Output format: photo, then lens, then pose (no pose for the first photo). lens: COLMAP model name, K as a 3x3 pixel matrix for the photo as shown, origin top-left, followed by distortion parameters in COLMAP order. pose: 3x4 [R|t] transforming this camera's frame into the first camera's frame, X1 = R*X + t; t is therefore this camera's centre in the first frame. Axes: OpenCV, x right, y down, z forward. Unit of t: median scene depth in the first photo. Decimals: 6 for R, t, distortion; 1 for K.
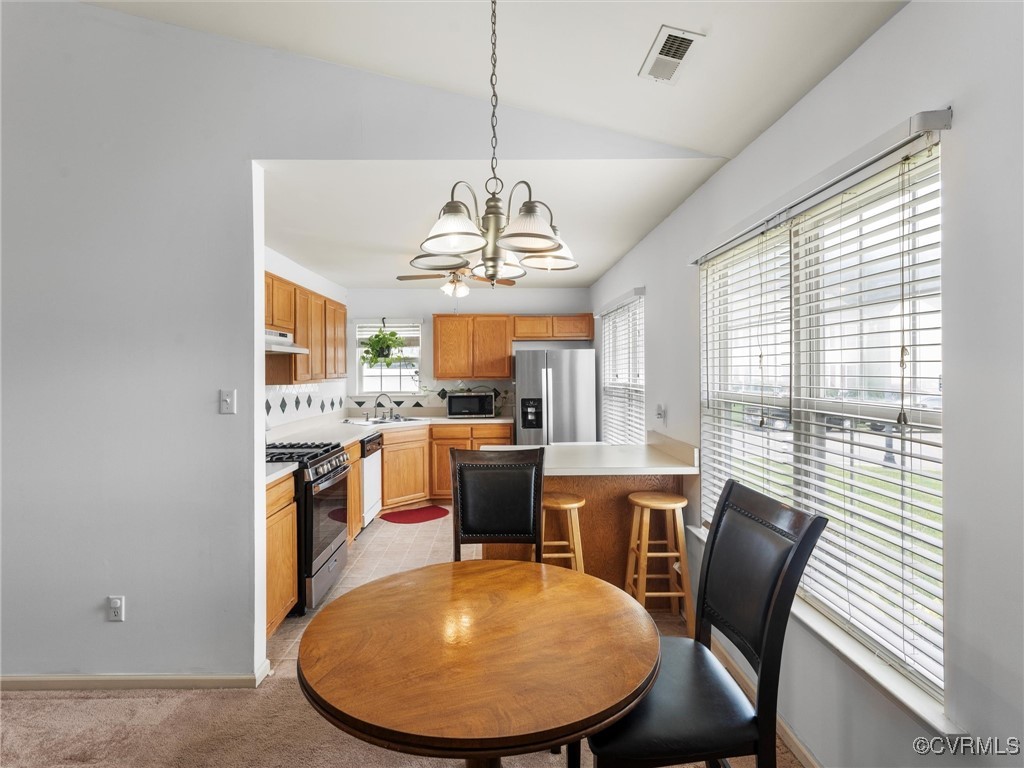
lens RADIAL K [[526.3, 0, 505.1], [0, 526.3, 369.4], [0, 0, 1]] dist [-0.002719, -0.000179]
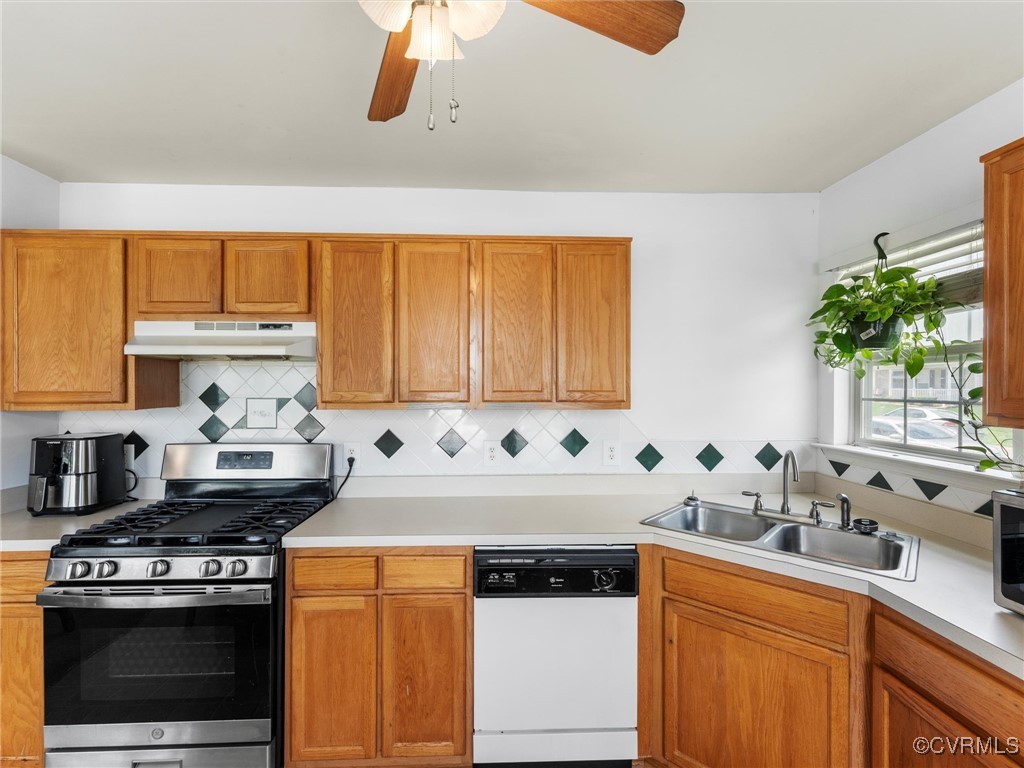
lens RADIAL K [[461.6, 0, 517.0], [0, 461.6, 387.0], [0, 0, 1]] dist [0.000965, -0.001152]
pose [[0.049942, 0.008915, -0.998712, 0.074134], [0.003006, 0.999954, 0.009076, -0.000643], [0.998748, -0.003455, 0.049913, 0.843779]]
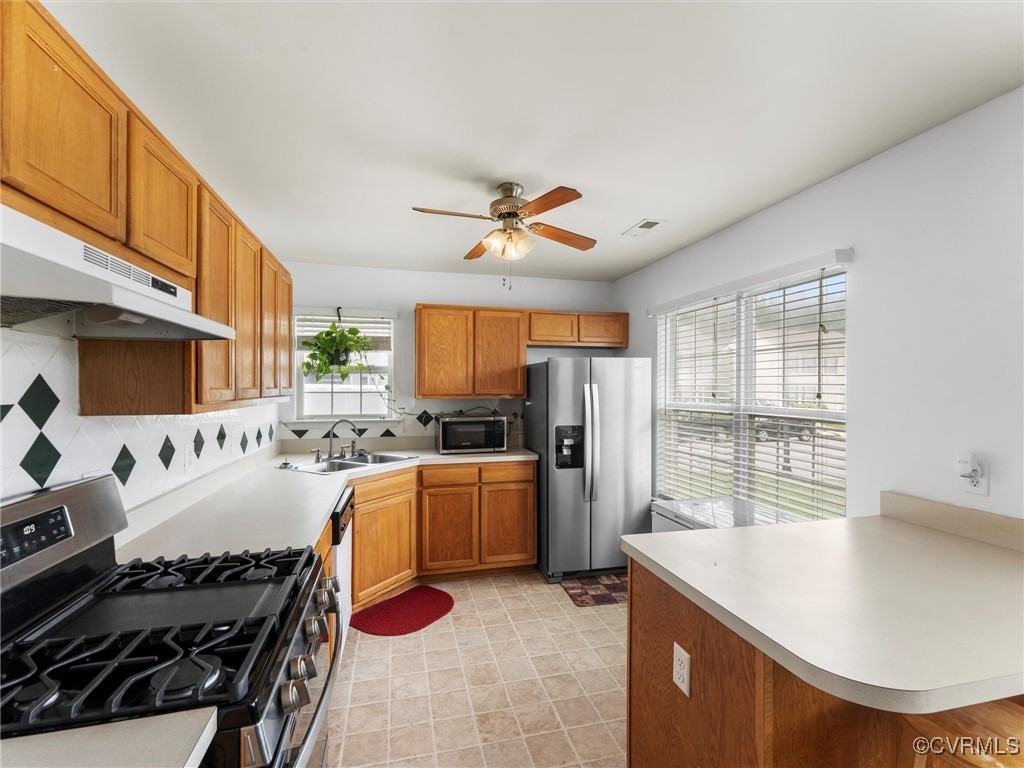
lens RADIAL K [[461.6, 0, 508.7], [0, 461.6, 387.1], [0, 0, 1]] dist [0.000965, -0.001152]
pose [[0.974099, 0.009344, 0.225928, -0.170623], [-0.009655, 0.999953, 0.000268, 0.003798], [-0.225915, -0.002443, 0.974144, 0.415242]]
